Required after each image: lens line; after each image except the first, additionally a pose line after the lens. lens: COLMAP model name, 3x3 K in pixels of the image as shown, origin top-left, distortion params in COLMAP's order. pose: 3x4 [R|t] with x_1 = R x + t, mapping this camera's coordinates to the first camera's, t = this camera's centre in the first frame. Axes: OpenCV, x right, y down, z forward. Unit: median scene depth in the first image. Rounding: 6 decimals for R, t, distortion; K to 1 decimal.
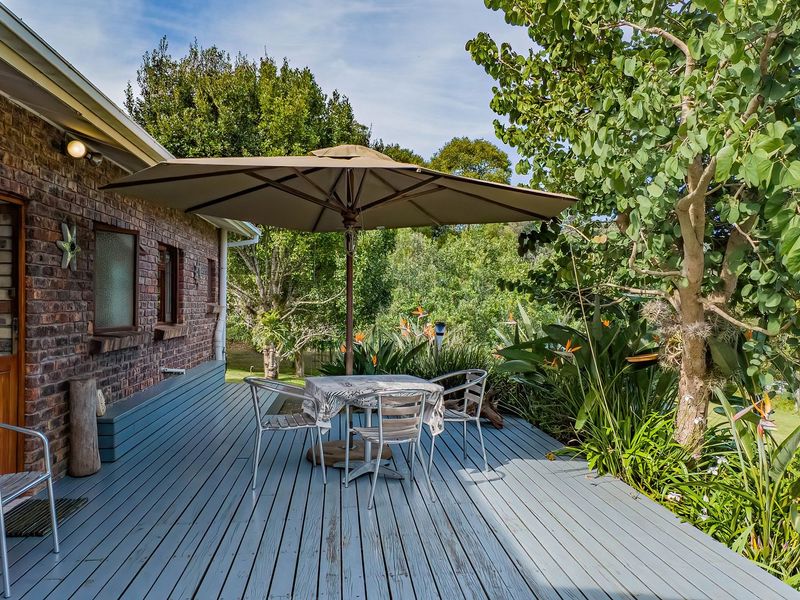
lens RADIAL K [[625.5, 0, 400.1], [0, 625.5, 297.9], [0, 0, 1]] dist [0.002985, -0.005751]
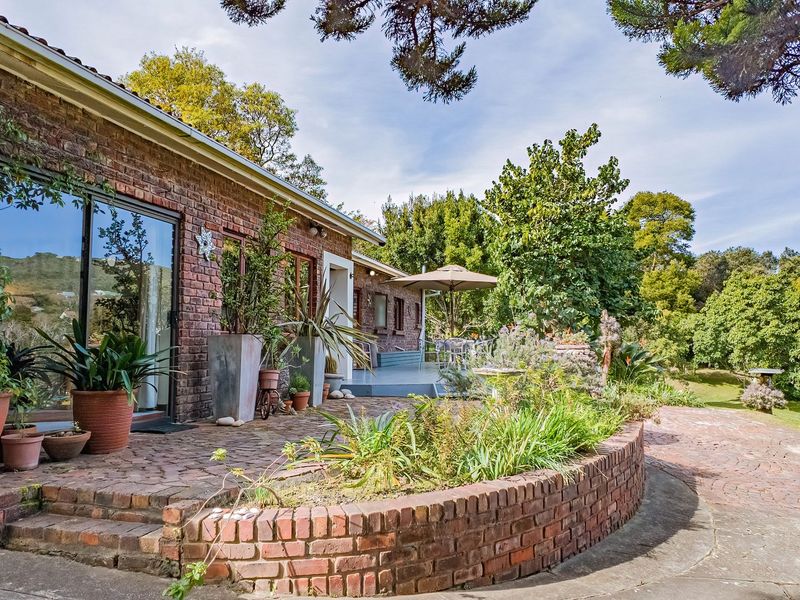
lens RADIAL K [[625.5, 0, 400.1], [0, 625.5, 297.9], [0, 0, 1]] dist [0.002985, -0.005751]
pose [[0.935038, -0.025529, -0.353627, 0.522351], [0.001145, 0.997616, -0.068993, 0.087436], [0.354546, 0.064106, 0.932839, -1.330264]]
